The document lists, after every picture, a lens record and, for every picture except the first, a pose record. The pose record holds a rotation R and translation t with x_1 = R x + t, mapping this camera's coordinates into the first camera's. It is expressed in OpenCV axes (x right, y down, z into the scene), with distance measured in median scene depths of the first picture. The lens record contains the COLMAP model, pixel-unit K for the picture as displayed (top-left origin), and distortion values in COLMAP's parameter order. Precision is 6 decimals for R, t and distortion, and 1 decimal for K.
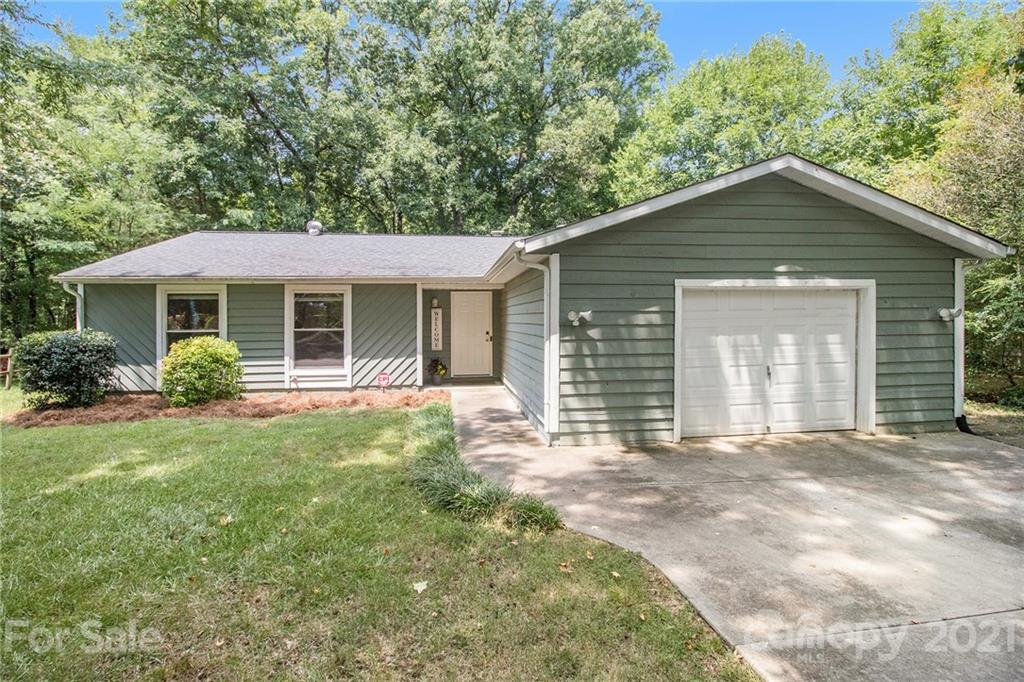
lens RADIAL K [[482.2, 0, 511.2], [0, 482.2, 338.3], [0, 0, 1]] dist [-0.012273, -0.005676]
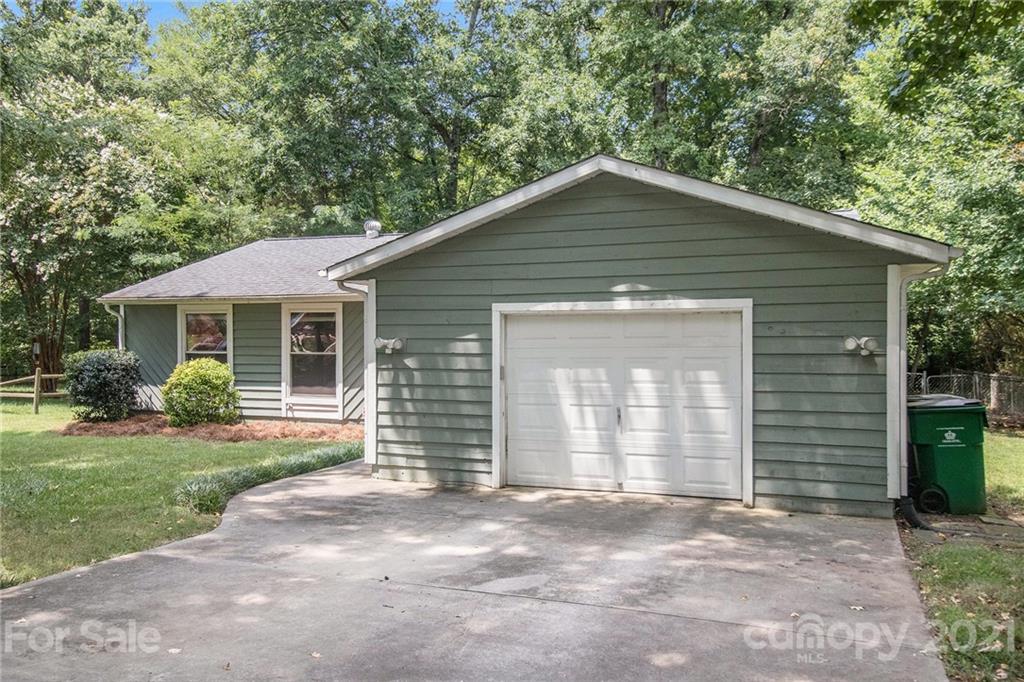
lens RADIAL K [[861.4, 0, 511.9], [0, 861.4, 350.7], [0, 0, 1]] dist [0.008499, -0.005930]
pose [[0.880121, 0.015906, -0.474482, 1.058734], [-0.027218, 0.999485, -0.016981, -0.008297], [0.473968, 0.027860, 0.880101, -0.360750]]
